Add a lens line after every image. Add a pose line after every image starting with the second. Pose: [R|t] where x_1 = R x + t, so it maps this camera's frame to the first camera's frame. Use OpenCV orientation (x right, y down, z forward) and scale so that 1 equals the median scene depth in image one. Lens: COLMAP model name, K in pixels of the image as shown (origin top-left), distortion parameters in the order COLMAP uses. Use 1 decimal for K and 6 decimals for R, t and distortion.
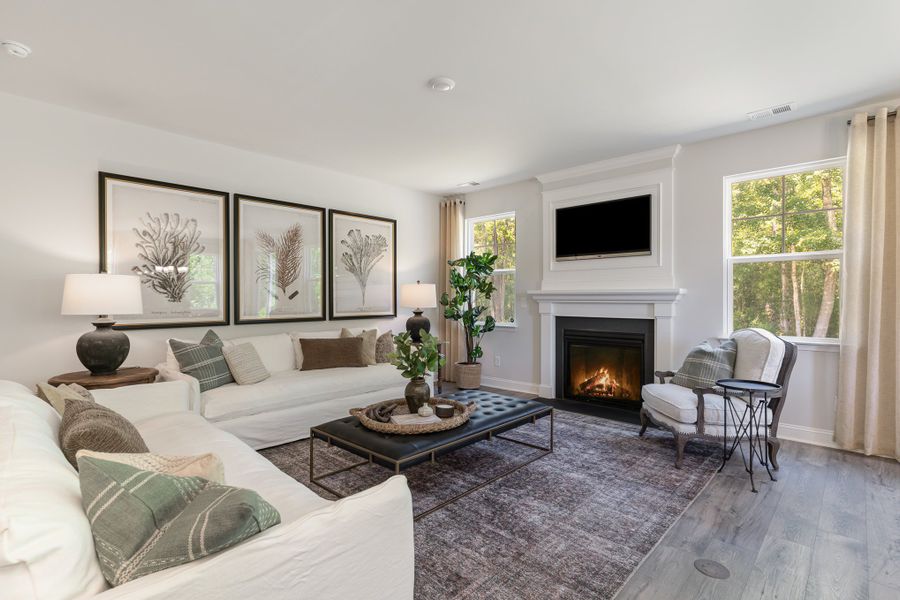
lens RADIAL K [[433.6, 0, 447.0], [0, 433.6, 301.9], [0, 0, 1]] dist [0.001602, 0.001498]
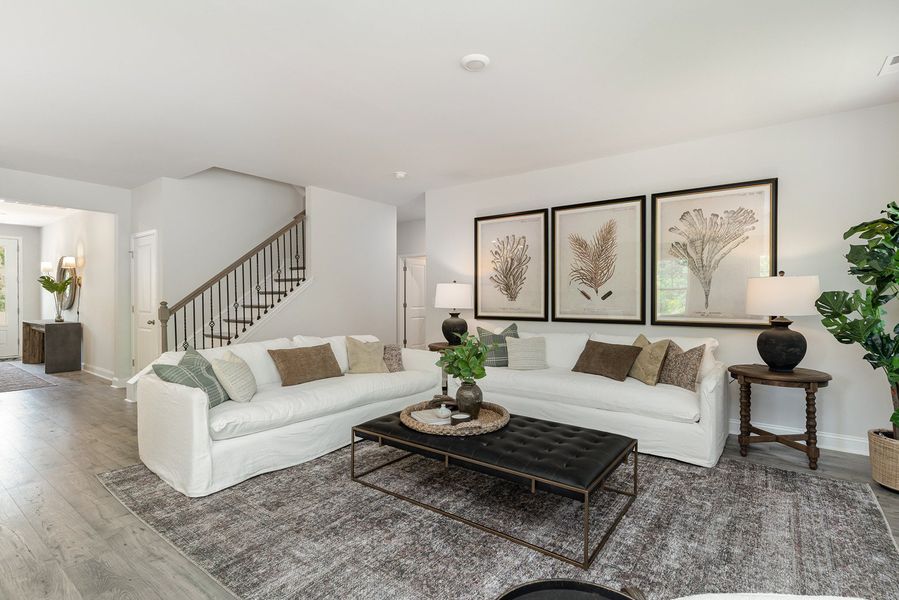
lens RADIAL K [[433.1, 0, 451.3], [0, 433.1, 301.4], [0, 0, 1]] dist [0.001602, 0.001498]
pose [[0.120028, 0.009387, -0.992726, 0.690058], [-0.013776, 0.999875, 0.007789, -0.006961], [0.992675, 0.012741, 0.120142, 0.663442]]
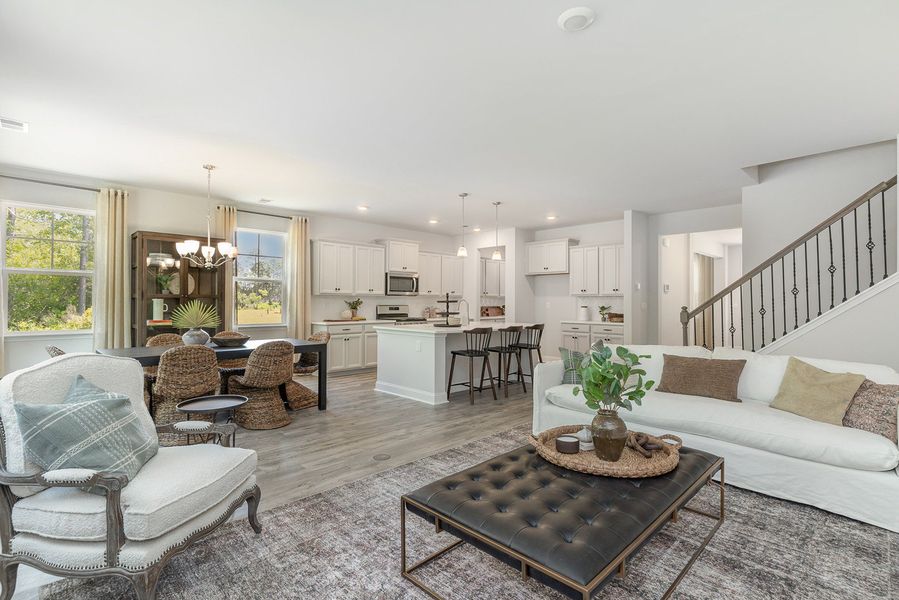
lens RADIAL K [[433.1, 0, 451.8], [0, 433.1, 296.3], [0, 0, 1]] dist [0.001602, 0.001498]
pose [[-0.999778, -0.001299, 0.021050, 0.146977], [-0.001277, 0.999999, 0.001045, -0.018109], [-0.021052, 0.001018, -0.999778, 1.381703]]
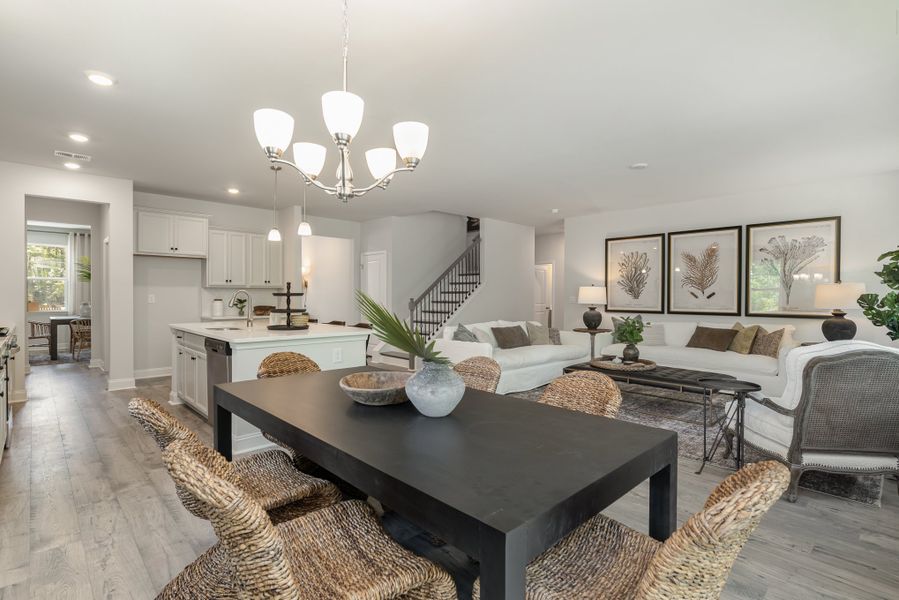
lens RADIAL K [[433.1, 0, 450.7], [0, 433.1, 301.3], [0, 0, 1]] dist [0.001602, 0.001498]
pose [[-0.042619, 0.013685, -0.998998, 1.286846], [-0.018057, 0.999732, 0.014465, -0.003024], [0.998928, 0.018656, -0.042361, 0.291153]]
